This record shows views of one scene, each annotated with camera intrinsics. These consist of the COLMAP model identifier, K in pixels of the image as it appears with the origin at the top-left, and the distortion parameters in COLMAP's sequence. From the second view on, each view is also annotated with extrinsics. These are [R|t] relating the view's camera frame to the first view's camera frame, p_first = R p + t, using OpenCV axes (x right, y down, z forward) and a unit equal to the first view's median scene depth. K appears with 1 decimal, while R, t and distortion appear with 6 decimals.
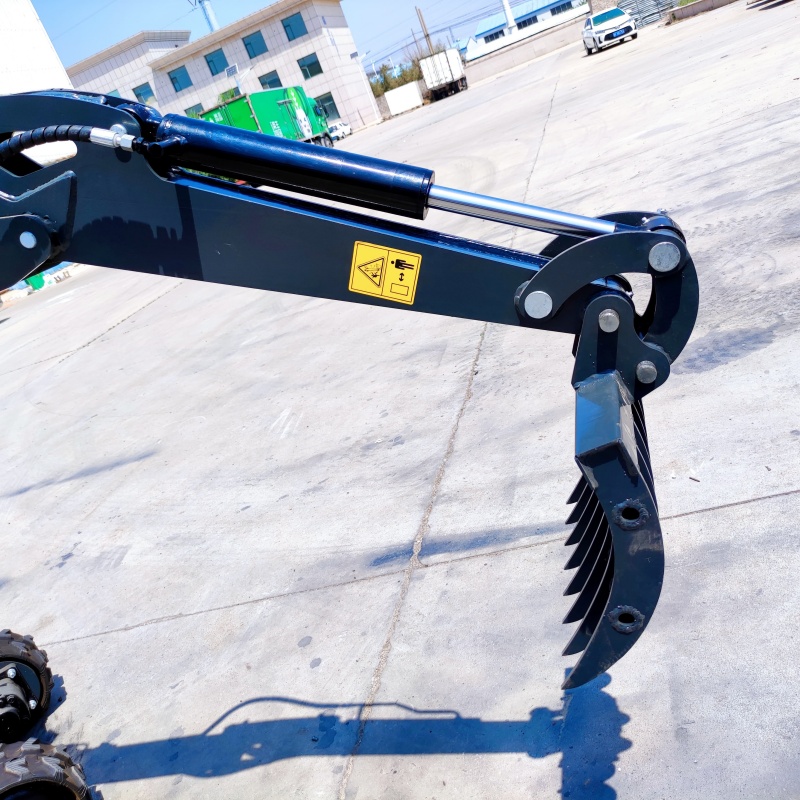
lens RADIAL K [[800.1, 0, 404.7], [0, 800.1, 395.5], [0, 0, 1]] dist [0.020323, 0.000000]
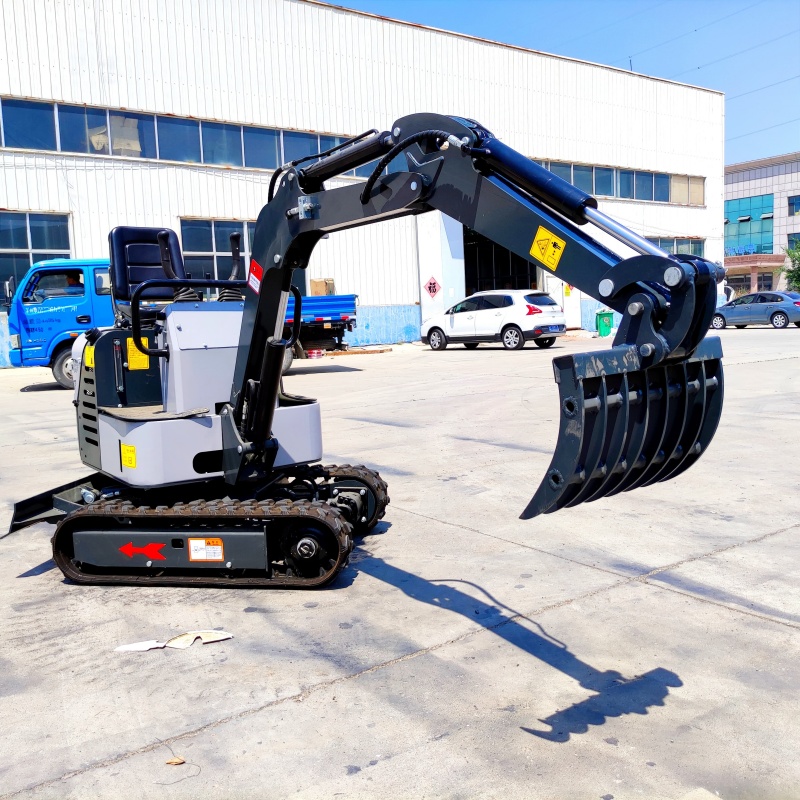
lens RADIAL K [[800.1, 0, 403.4], [0, 800.1, 398.8], [0, 0, 1]] dist [0.020323, 0.000000]
pose [[0.702782, 0.391947, -0.593696, 0.382767], [-0.450754, 0.890975, 0.054630, 0.074979], [0.550380, 0.229218, 0.802833, -0.193310]]
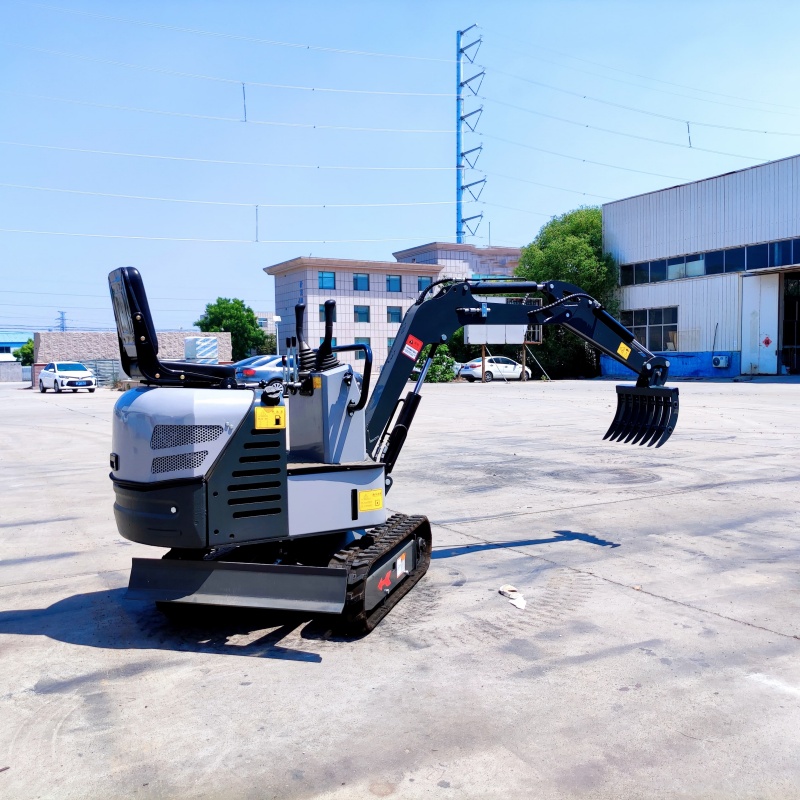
lens RADIAL K [[800.1, 0, 399.0], [0, 800.1, 400.5], [0, 0, 1]] dist [0.020323, 0.000000]
pose [[0.706489, 0.312959, 0.634767, -1.590216], [-0.000276, 0.897036, -0.441958, 0.899833], [-0.707724, 0.312064, 0.633832, -0.375432]]
